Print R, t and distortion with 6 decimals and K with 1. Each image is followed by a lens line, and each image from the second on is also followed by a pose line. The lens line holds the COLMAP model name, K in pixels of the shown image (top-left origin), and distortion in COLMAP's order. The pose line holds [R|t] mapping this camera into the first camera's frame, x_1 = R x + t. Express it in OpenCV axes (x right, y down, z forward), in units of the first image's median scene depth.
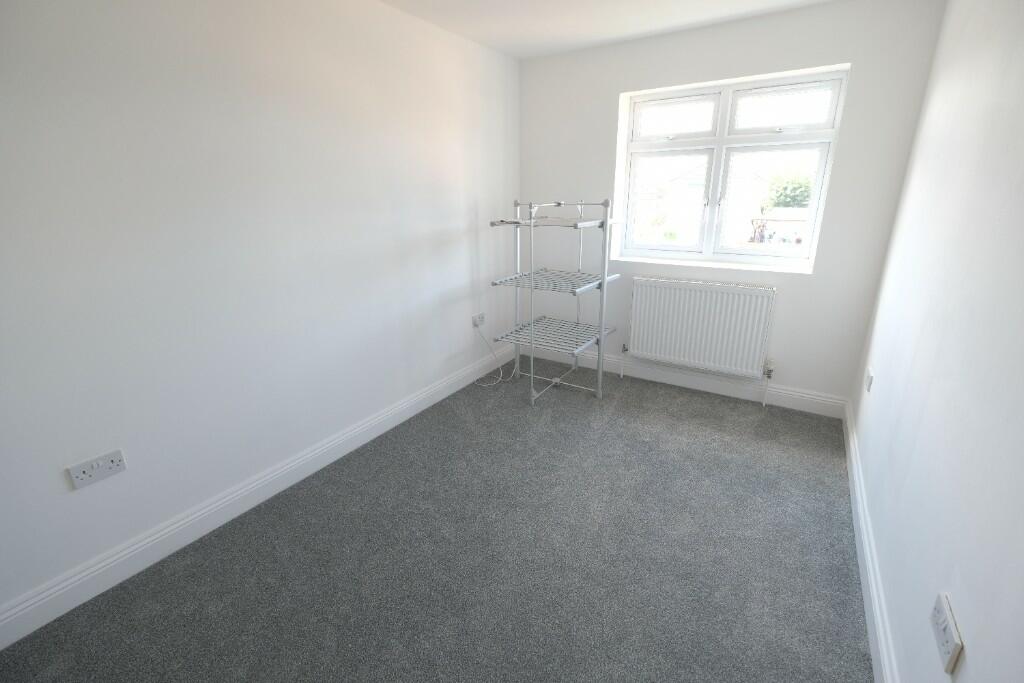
lens RADIAL K [[446.0, 0, 513.0], [0, 446.0, 337.5], [0, 0, 1]] dist [-0.004694, 0.000468]
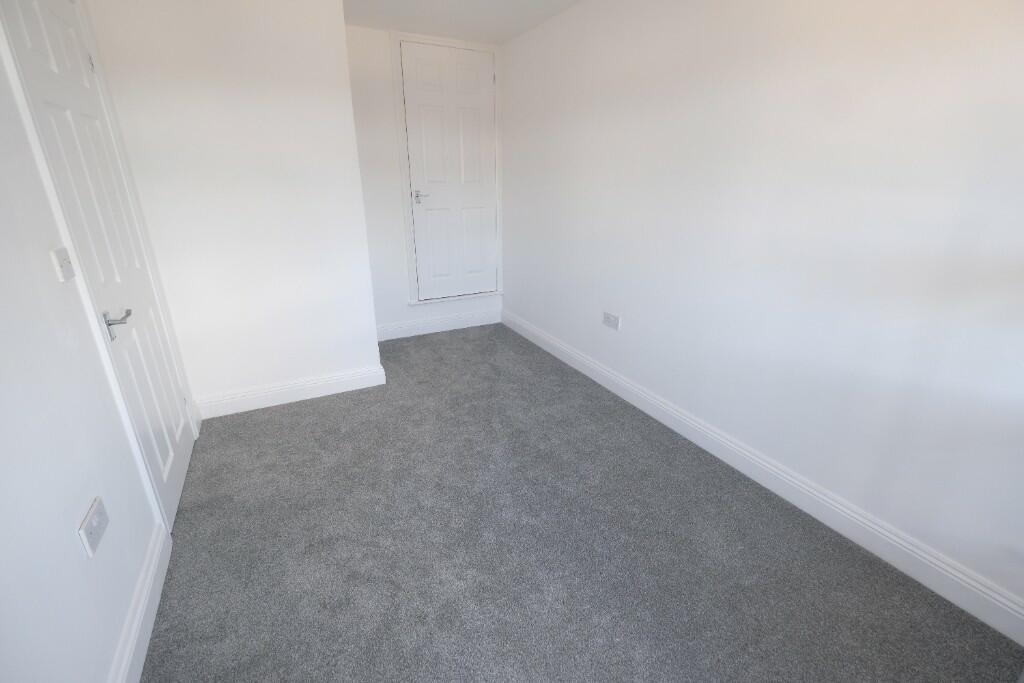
lens RADIAL K [[446.0, 0, 510.8], [0, 446.0, 342.5], [0, 0, 1]] dist [-0.004694, 0.000468]
pose [[-0.505147, 0.293127, -0.811729, 0.427866], [-0.275765, 0.836423, 0.473656, -0.209081], [0.817790, 0.463112, -0.341682, 0.733792]]
